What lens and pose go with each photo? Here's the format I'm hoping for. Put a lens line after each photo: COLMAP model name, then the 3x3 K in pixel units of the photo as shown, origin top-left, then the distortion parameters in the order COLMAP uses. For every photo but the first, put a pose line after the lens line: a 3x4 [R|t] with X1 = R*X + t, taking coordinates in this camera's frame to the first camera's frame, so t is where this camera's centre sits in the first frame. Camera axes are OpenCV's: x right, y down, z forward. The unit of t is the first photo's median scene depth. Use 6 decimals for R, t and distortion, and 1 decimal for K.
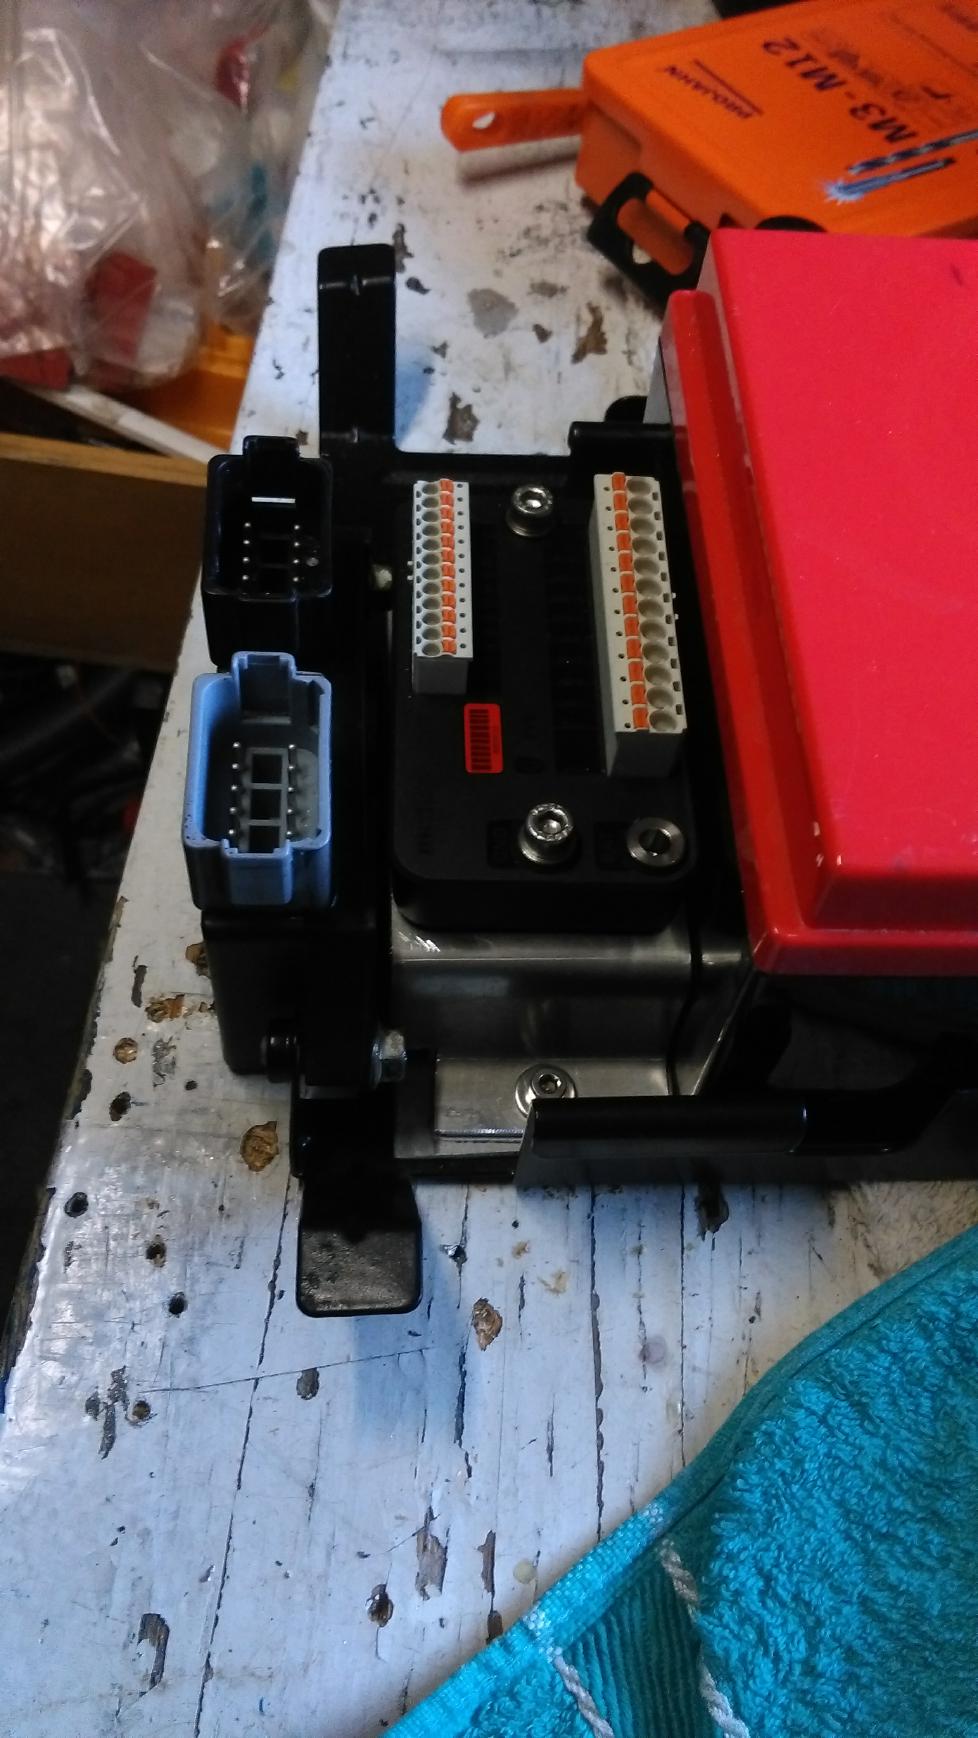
lens RADIAL K [[1472.5, 0, 485.1], [0, 1472.5, 873.9], [0, 0, 1]] dist [0.101529, -0.168855]
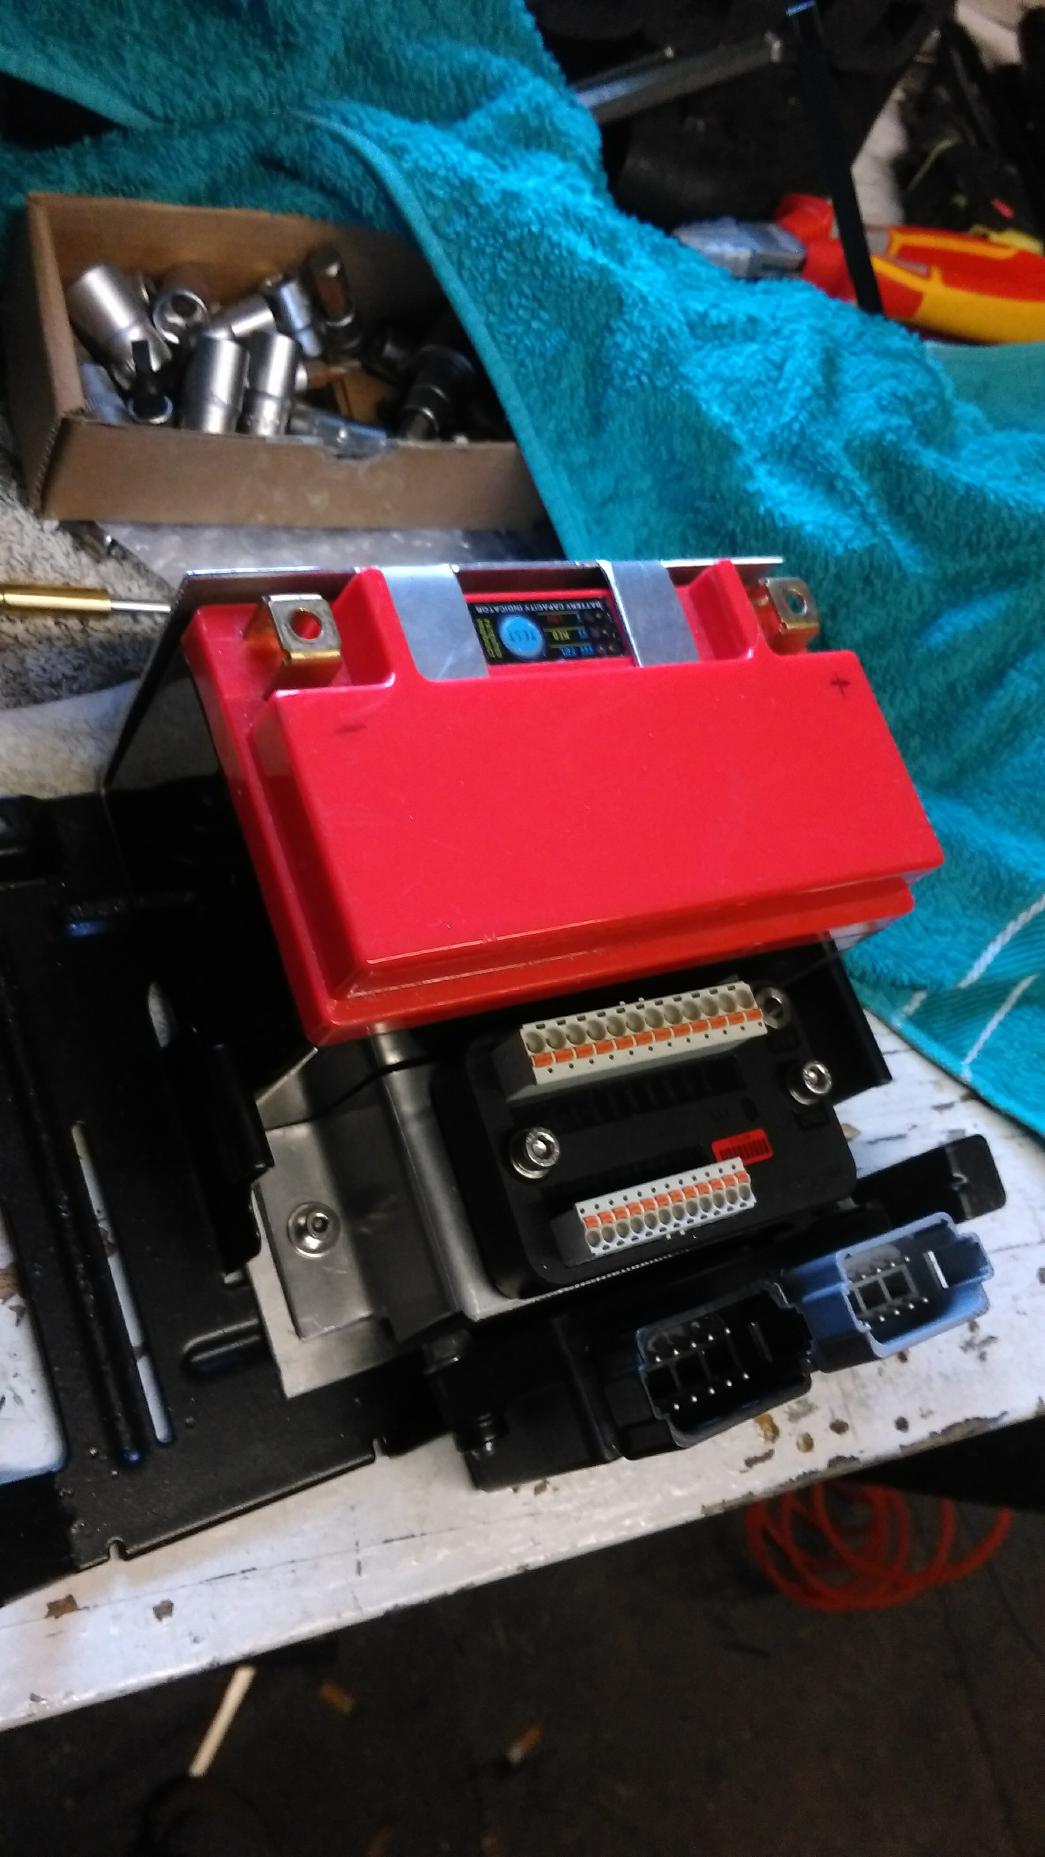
lens RADIAL K [[1524.3, 0, 522.5], [0, 1524.3, 928.5], [0, 0, 1]] dist [0.117635, -0.174522]
pose [[-0.268897, -0.938805, 0.215266, -0.051720], [0.432548, 0.081988, 0.897876, -1.279523], [-0.860579, 0.334549, 0.384032, 0.586845]]
